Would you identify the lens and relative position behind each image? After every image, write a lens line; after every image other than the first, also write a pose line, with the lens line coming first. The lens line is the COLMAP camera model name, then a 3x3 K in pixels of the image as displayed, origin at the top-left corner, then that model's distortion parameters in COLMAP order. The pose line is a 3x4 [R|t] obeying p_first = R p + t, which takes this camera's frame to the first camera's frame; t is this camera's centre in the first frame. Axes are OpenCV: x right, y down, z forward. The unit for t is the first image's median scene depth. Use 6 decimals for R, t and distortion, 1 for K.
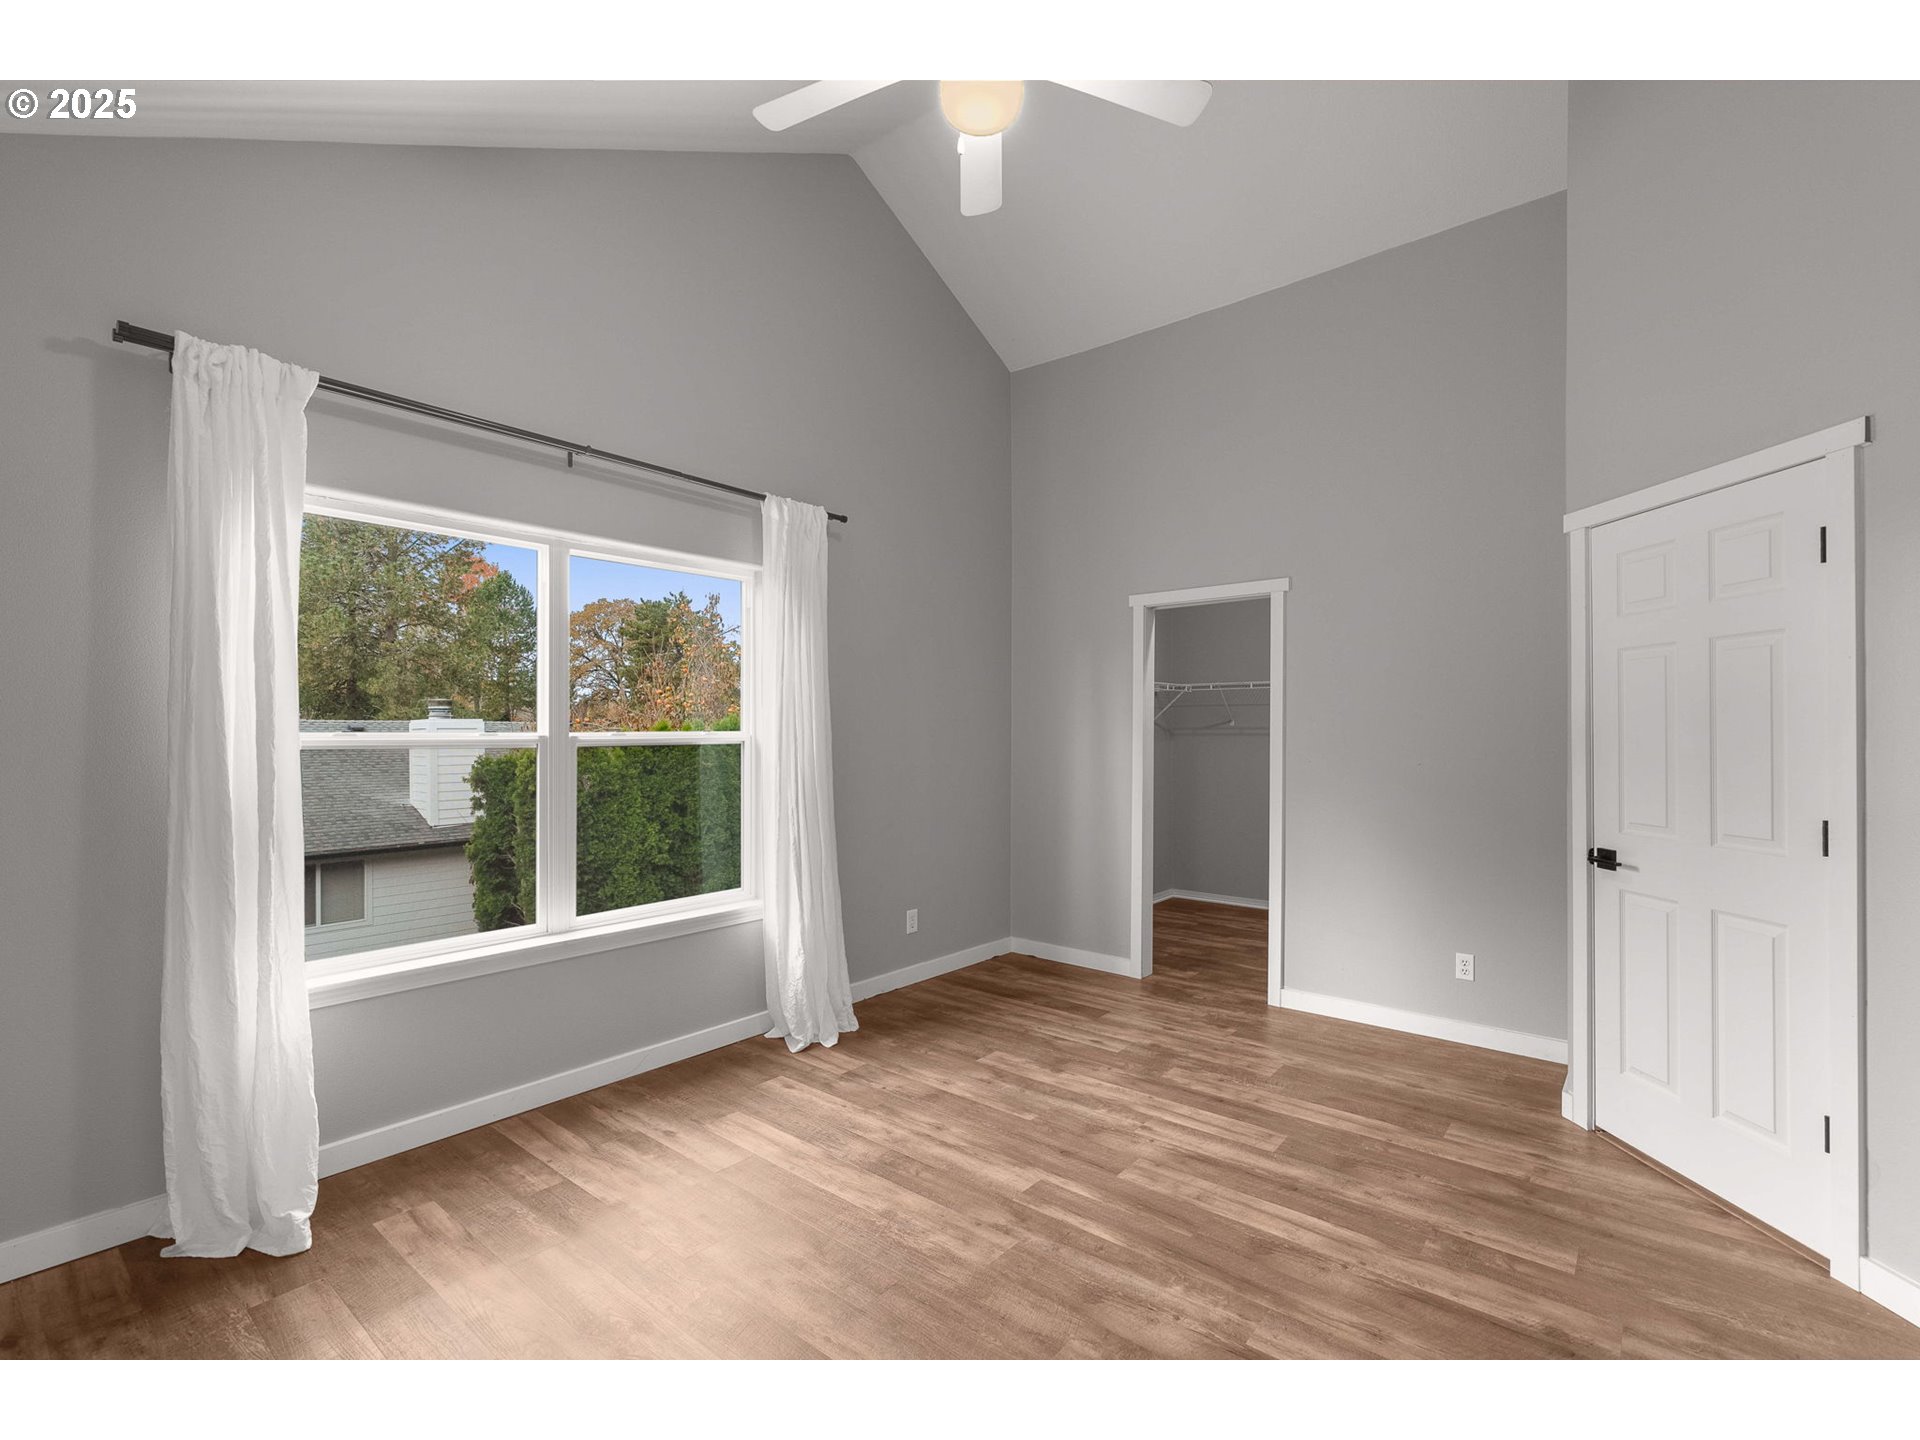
lens RADIAL K [[851.6, 0, 960.0], [0, 851.6, 720.0], [0, 0, 1]] dist [-0.000349, -0.000115]
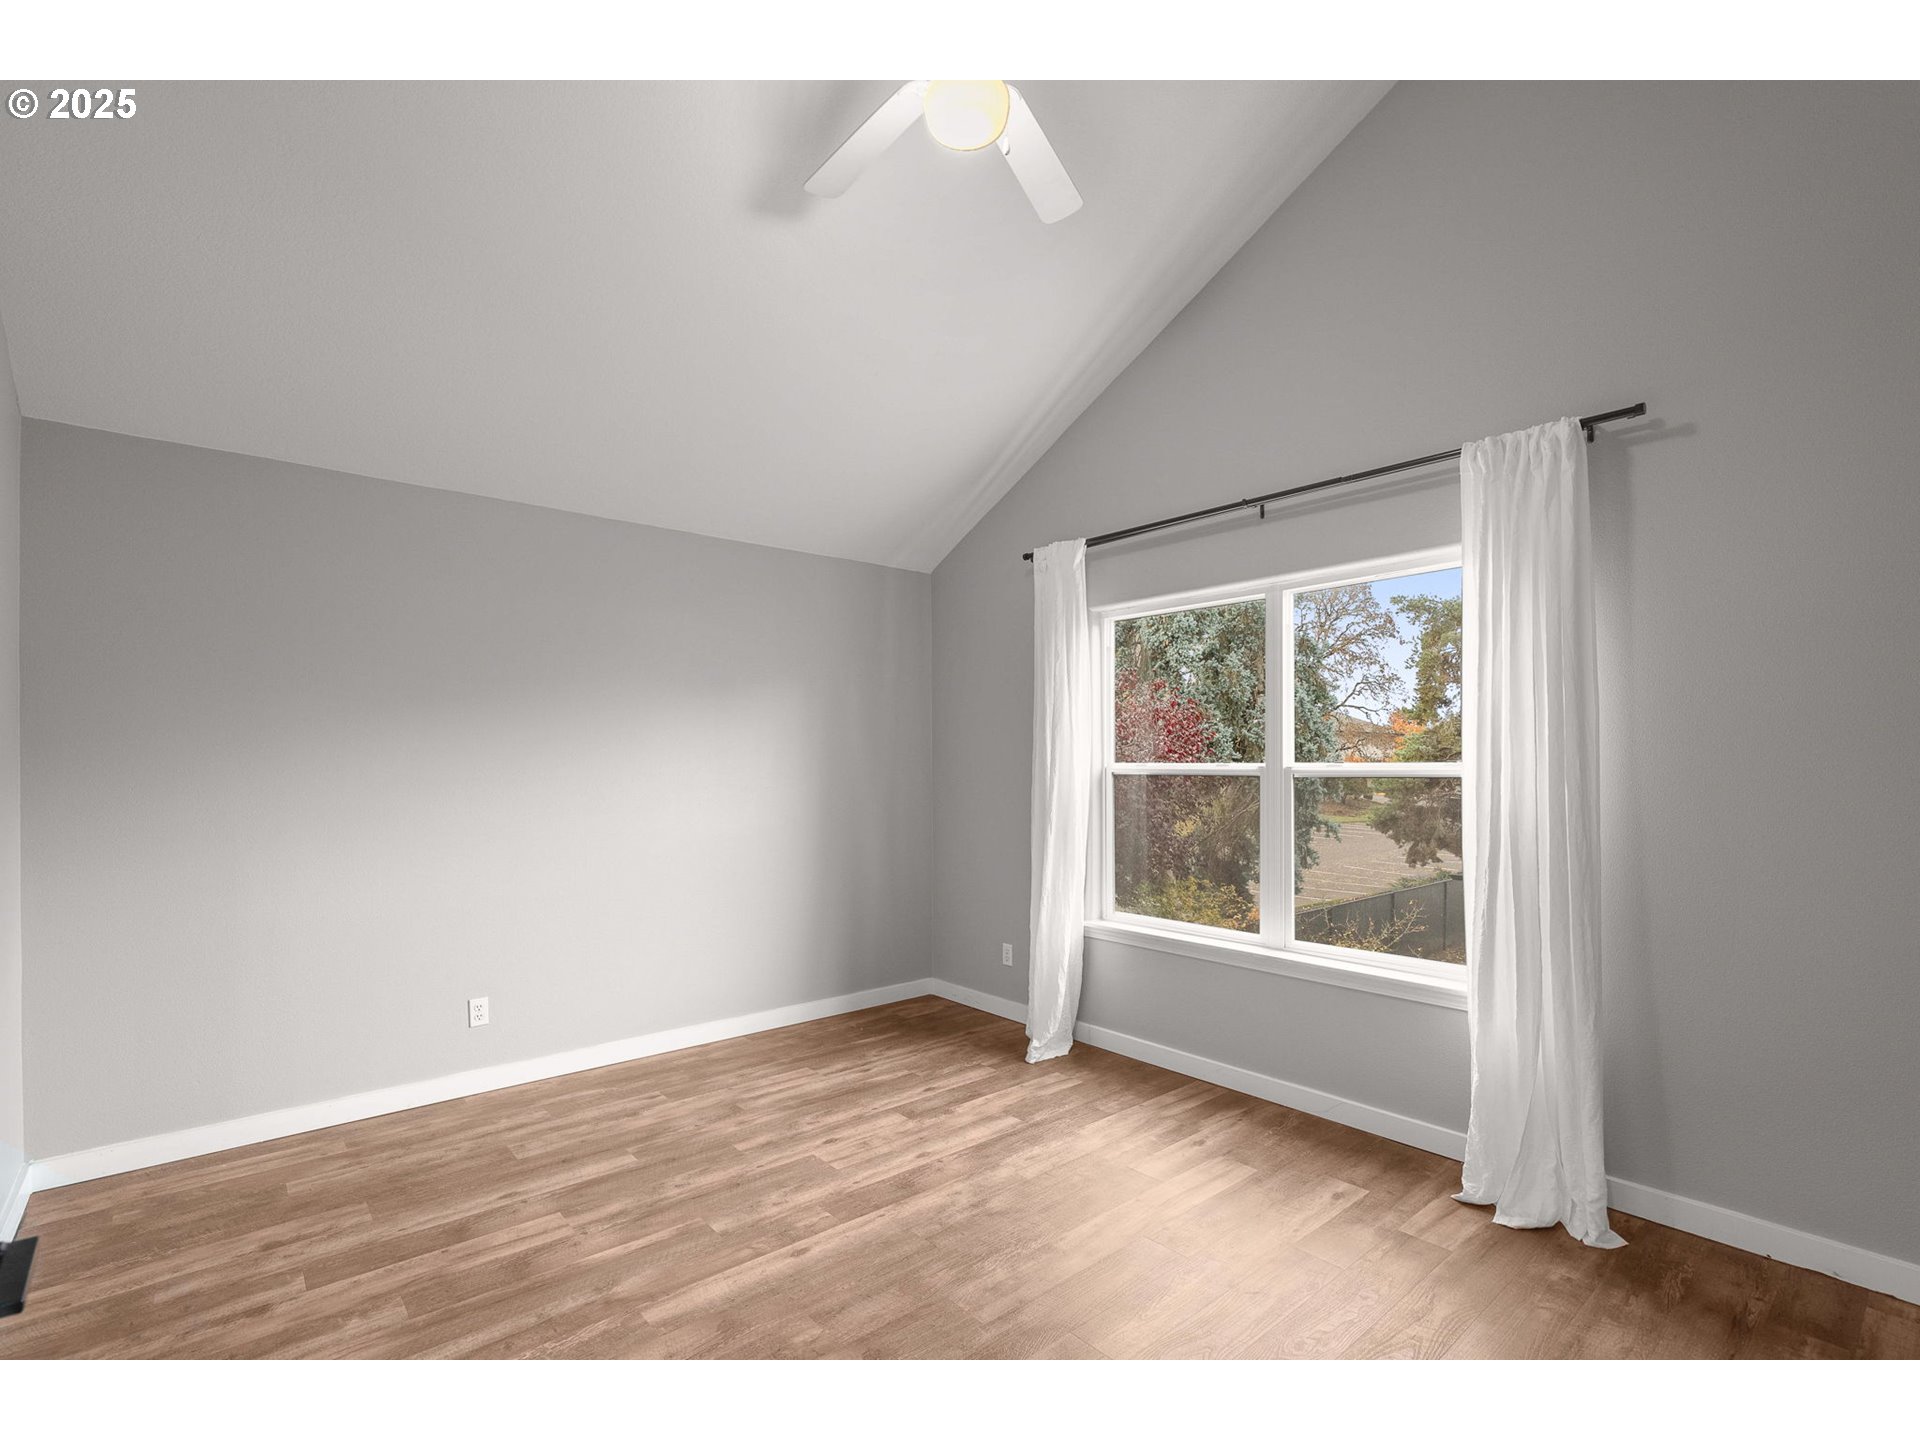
lens RADIAL K [[880.9, 0, 961.3], [0, 880.9, 754.1], [0, 0, 1]] dist [0.000269, 0.000187]
pose [[-0.156050, -0.006846, -0.987725, 0.712499], [0.020450, 0.999739, -0.010161, 0.005519], [0.987537, -0.021785, -0.155870, 0.798831]]
